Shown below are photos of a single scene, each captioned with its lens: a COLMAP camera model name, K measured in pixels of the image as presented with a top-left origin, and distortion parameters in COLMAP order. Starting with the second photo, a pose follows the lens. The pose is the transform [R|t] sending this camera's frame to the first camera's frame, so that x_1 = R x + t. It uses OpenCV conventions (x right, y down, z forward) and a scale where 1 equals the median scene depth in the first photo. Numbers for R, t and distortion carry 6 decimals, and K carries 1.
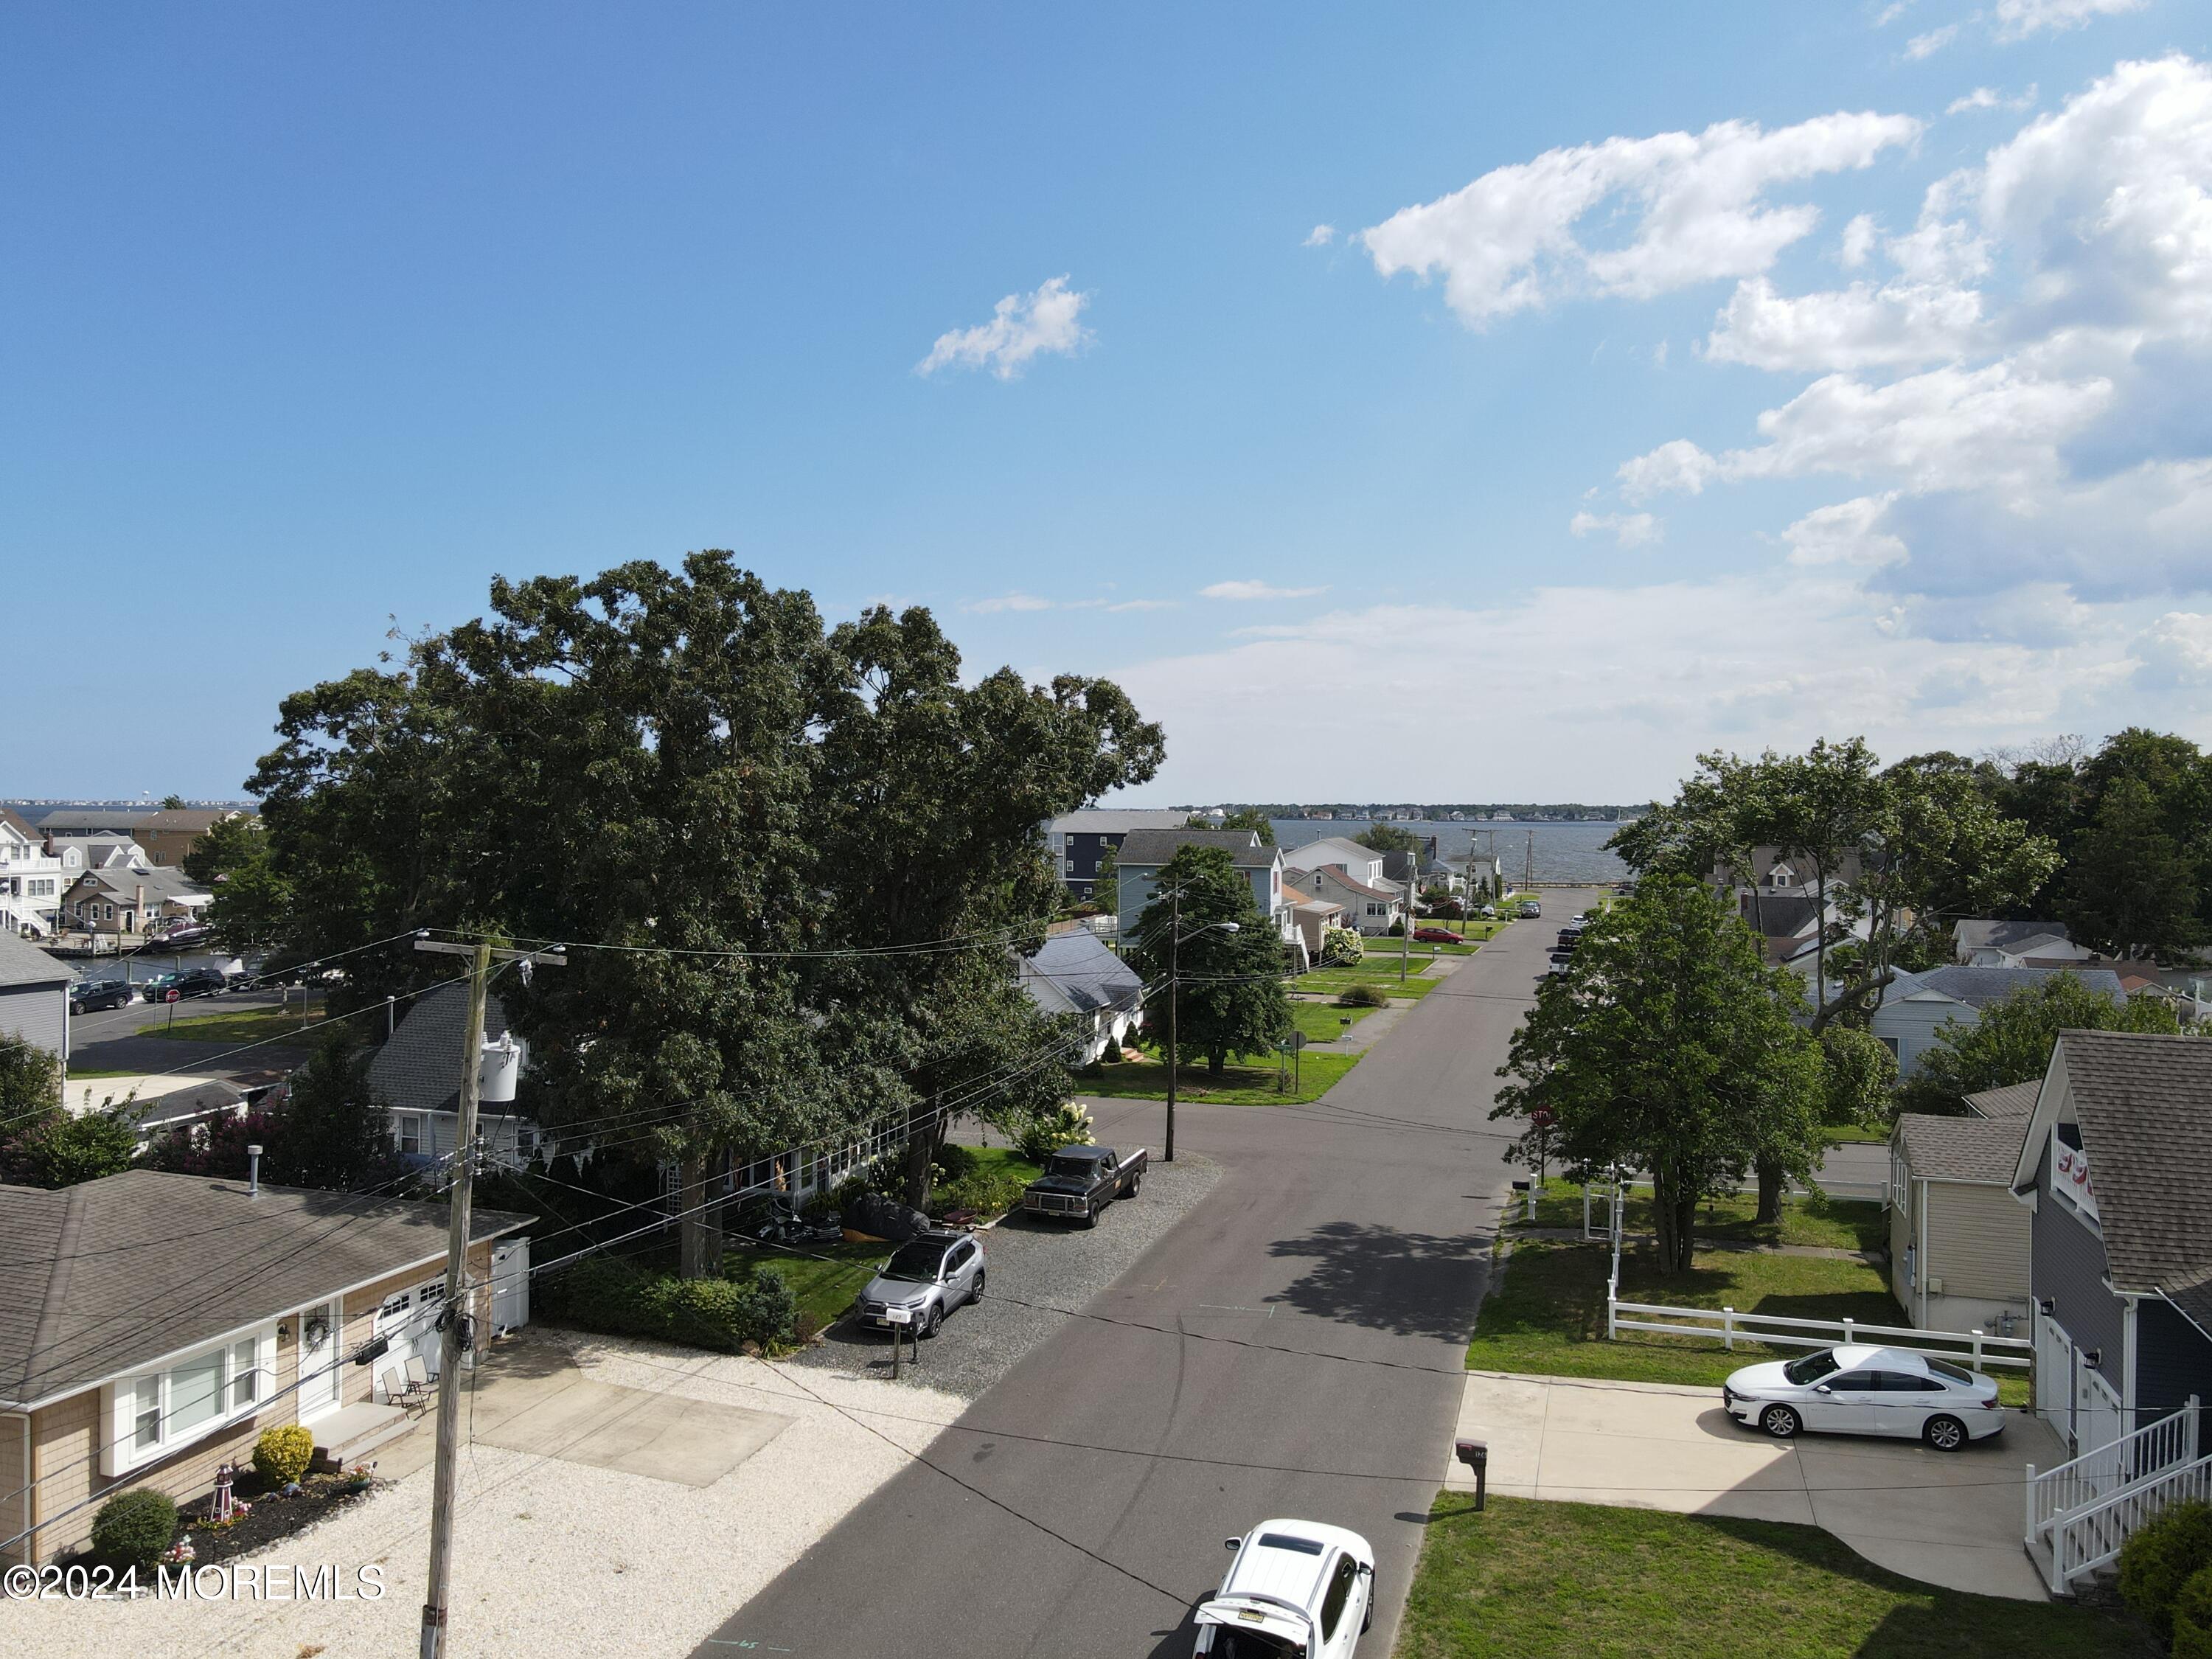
lens RADIAL K [[1606.3, 0, 1100.0], [0, 1606.3, 835.3], [0, 0, 1]] dist [0.001106, -0.002420]
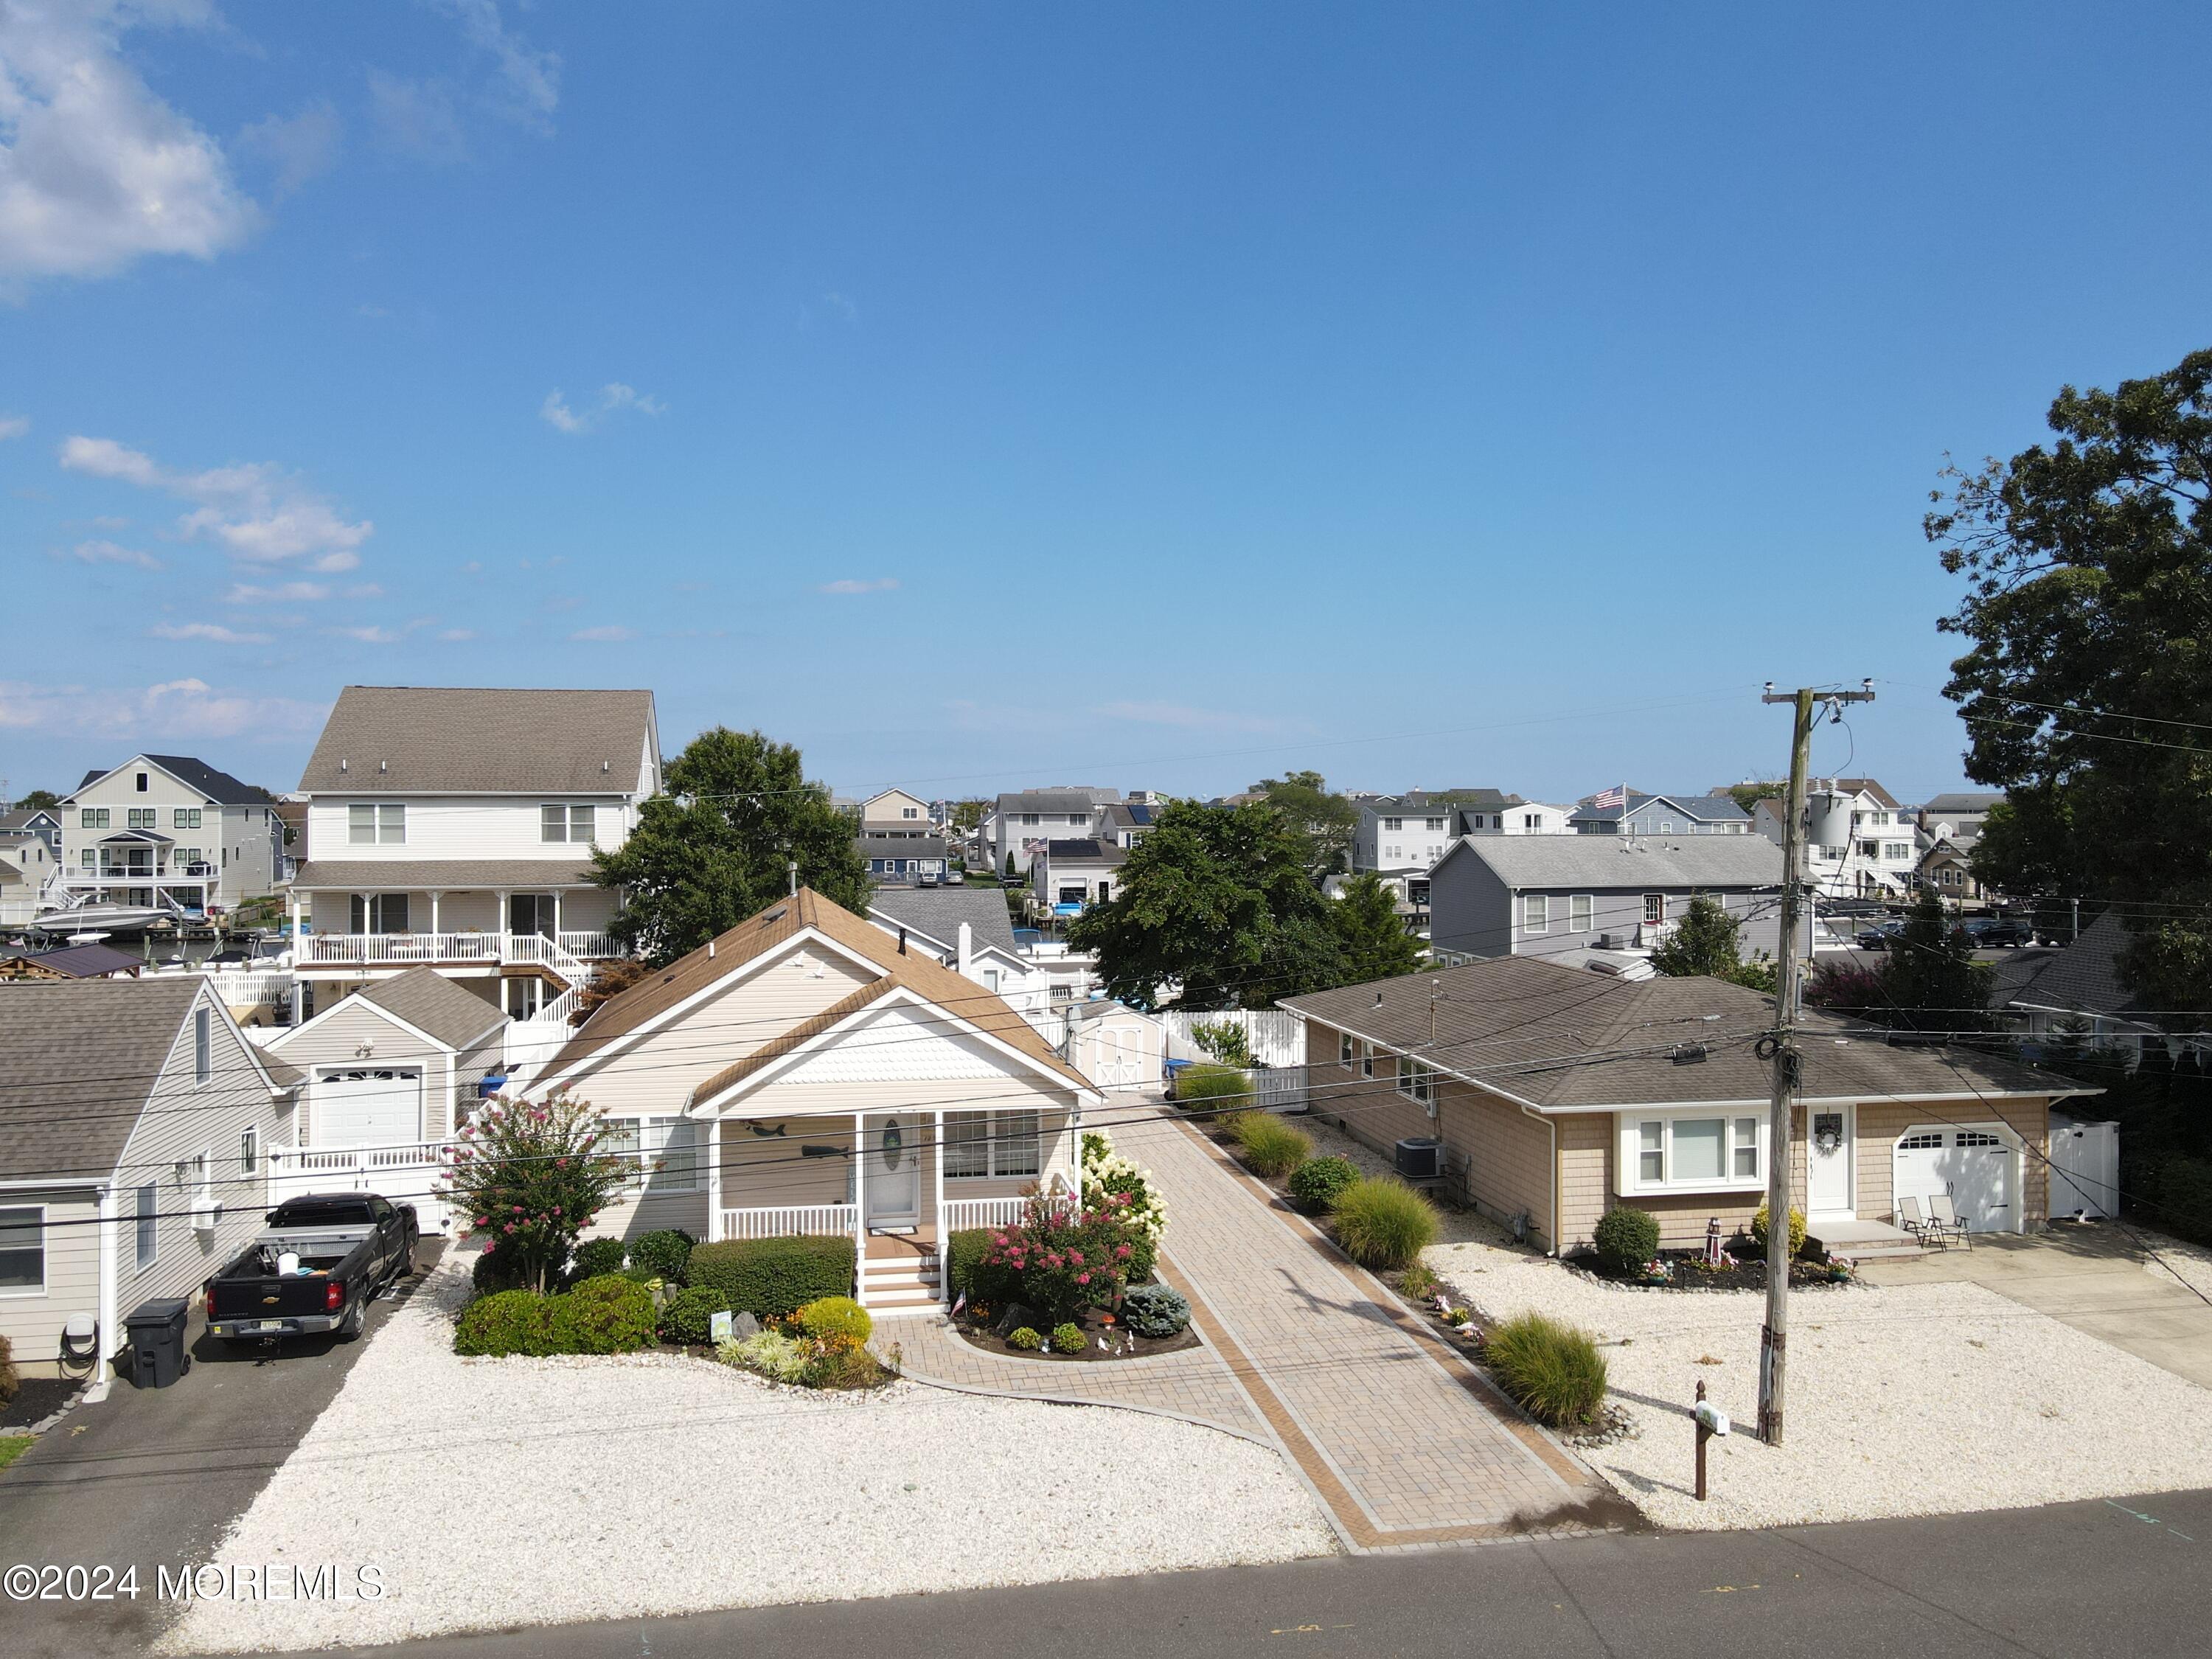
lens RADIAL K [[1606.3, 0, 1102.7], [0, 1606.3, 820.0], [0, 0, 1]] dist [0.001106, -0.002420]
pose [[0.482207, 0.001731, -0.876056, 0.201300], [-0.005260, 0.999986, -0.000919, 0.104486], [0.876042, 0.005051, 0.482209, 0.076564]]
